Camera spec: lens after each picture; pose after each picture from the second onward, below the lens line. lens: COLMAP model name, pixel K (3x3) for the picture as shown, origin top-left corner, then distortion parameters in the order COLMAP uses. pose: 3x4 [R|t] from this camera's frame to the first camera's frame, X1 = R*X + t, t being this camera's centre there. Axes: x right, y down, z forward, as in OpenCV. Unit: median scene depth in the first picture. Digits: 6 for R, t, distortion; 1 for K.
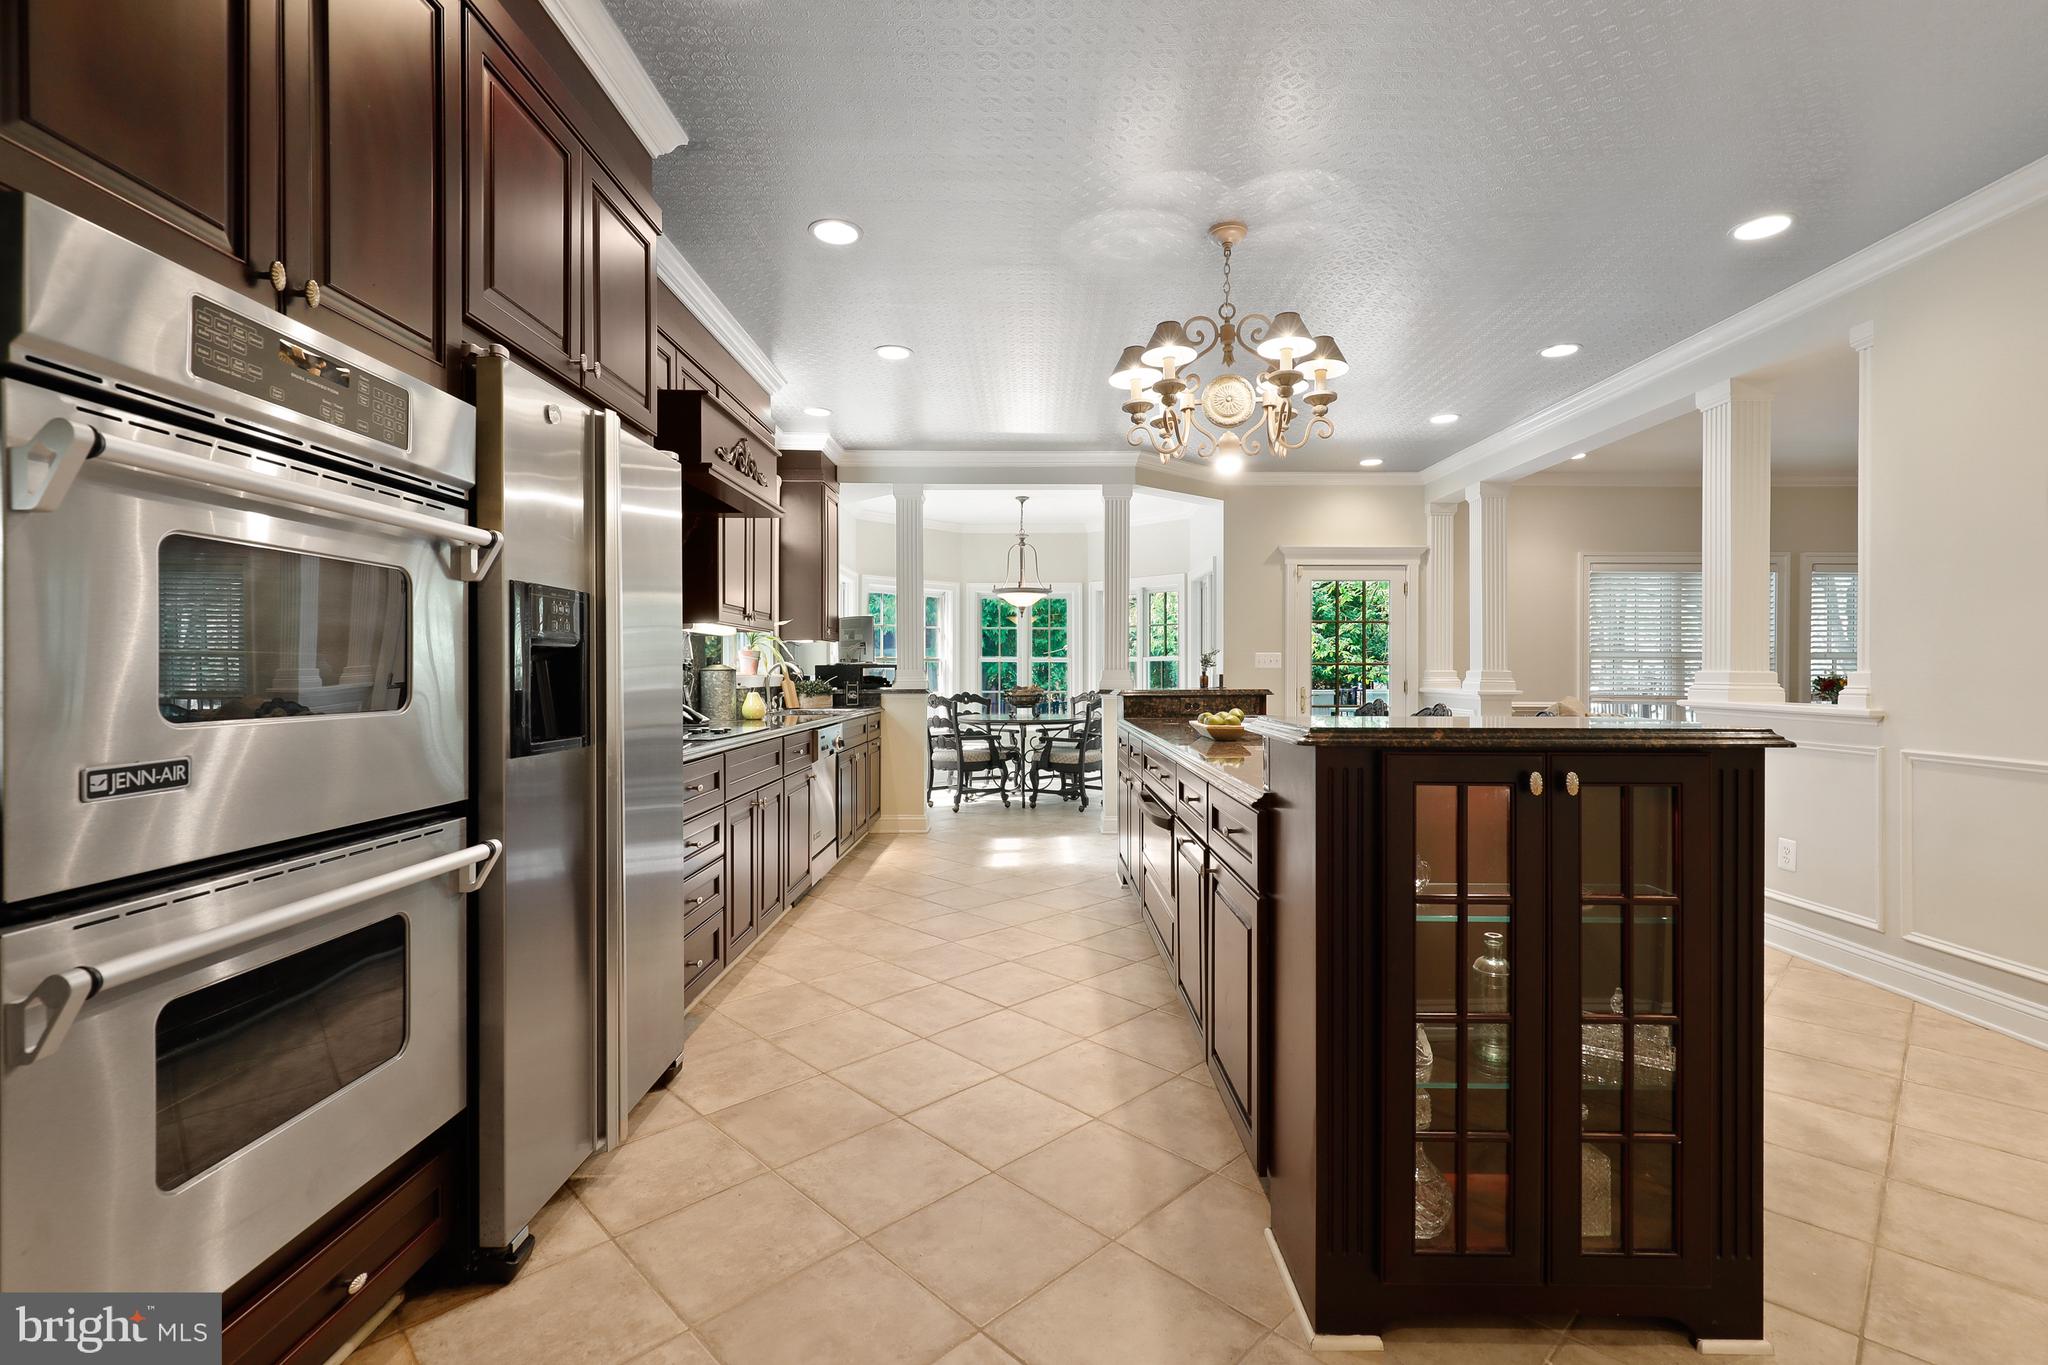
lens RADIAL K [[931.7, 0, 1024.0], [0, 931.7, 682.5], [0, 0, 1]] dist [0.002386, -0.000071]
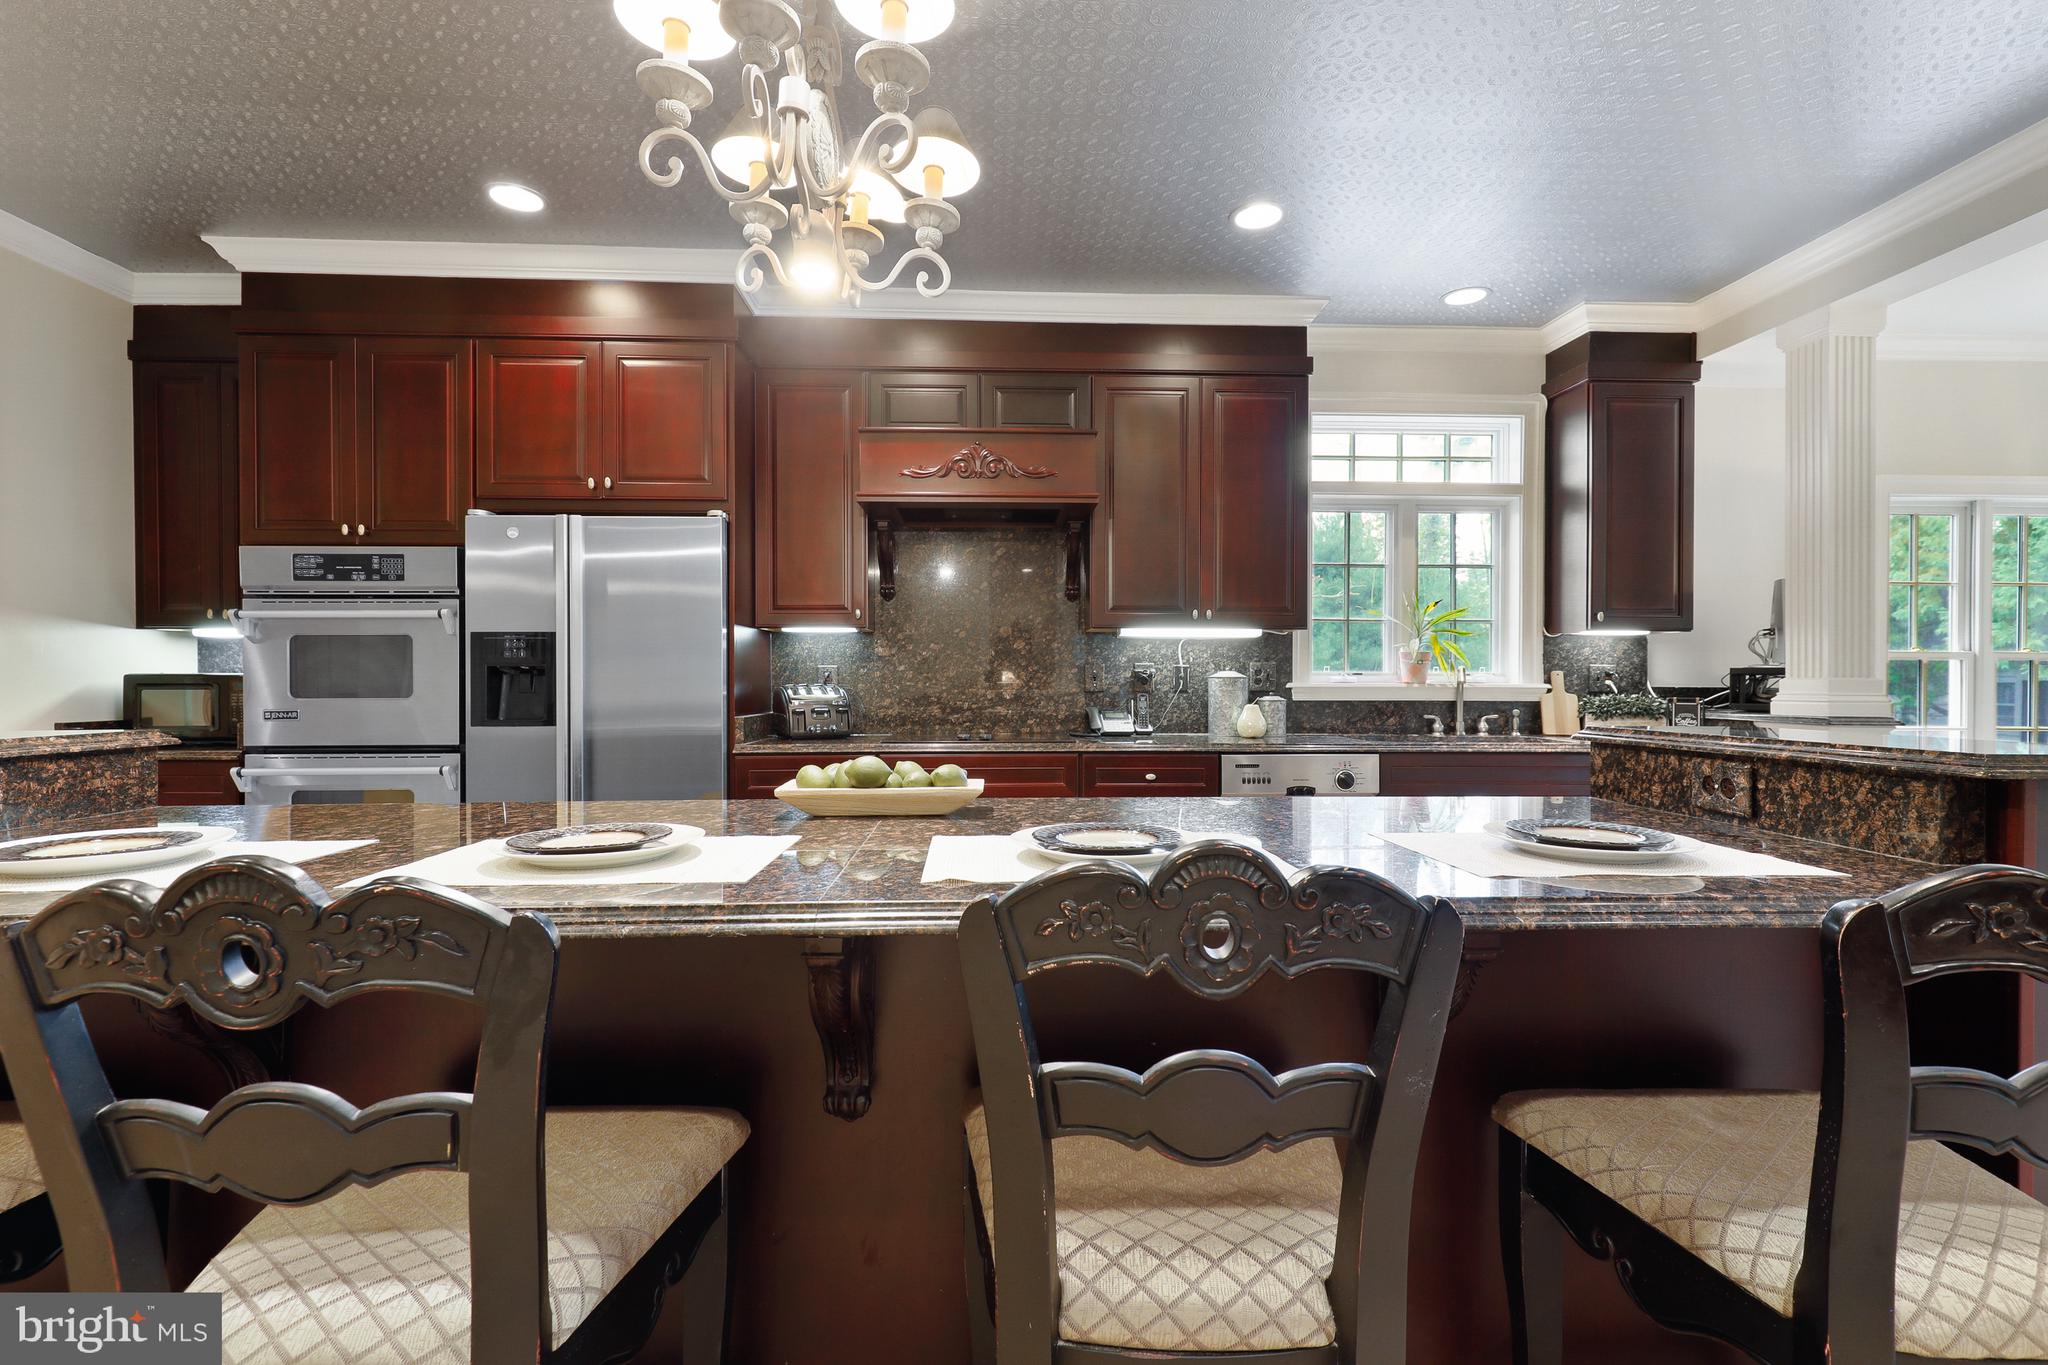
lens RADIAL K [[931.7, 0, 1024.0], [0, 931.7, 682.5], [0, 0, 1]] dist [0.002386, -0.000071]
pose [[0.052748, 0.008449, -0.998572, 0.410268], [-0.012029, 0.999897, 0.007824, -0.010348], [0.998535, 0.011599, 0.052844, 0.590308]]
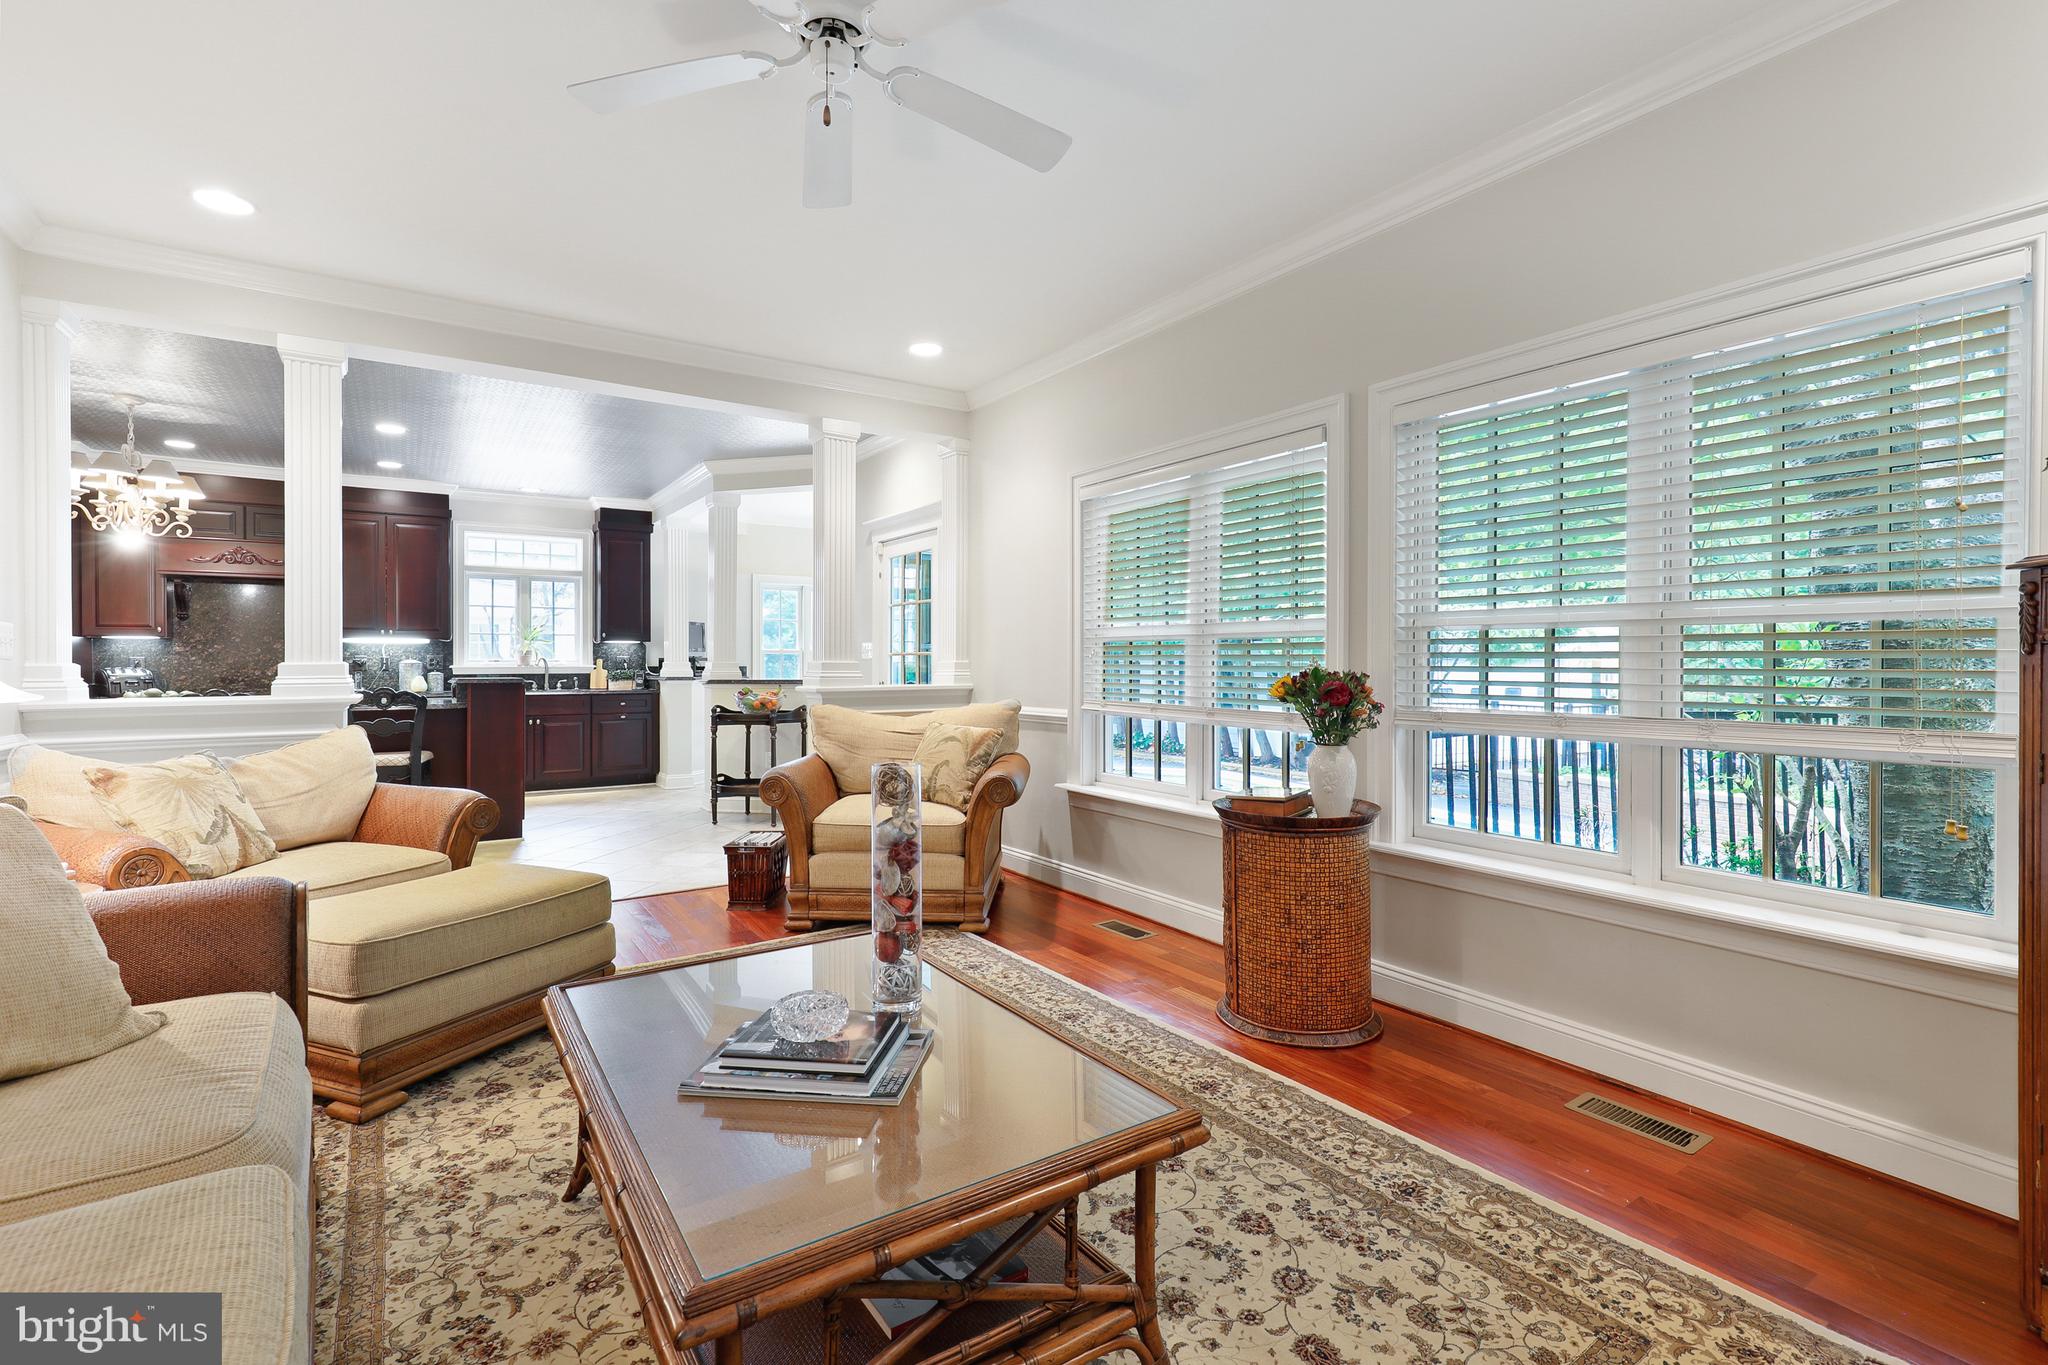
lens RADIAL K [[927.9, 0, 1032.2], [0, 927.9, 669.5], [0, 0, 1]] dist [0.003898, 0.000524]
pose [[0.573538, 0.005516, -0.819160, 1.370090], [-0.007173, 0.999973, 0.001711, -0.009613], [0.819147, 0.004894, 0.573562, 0.739180]]
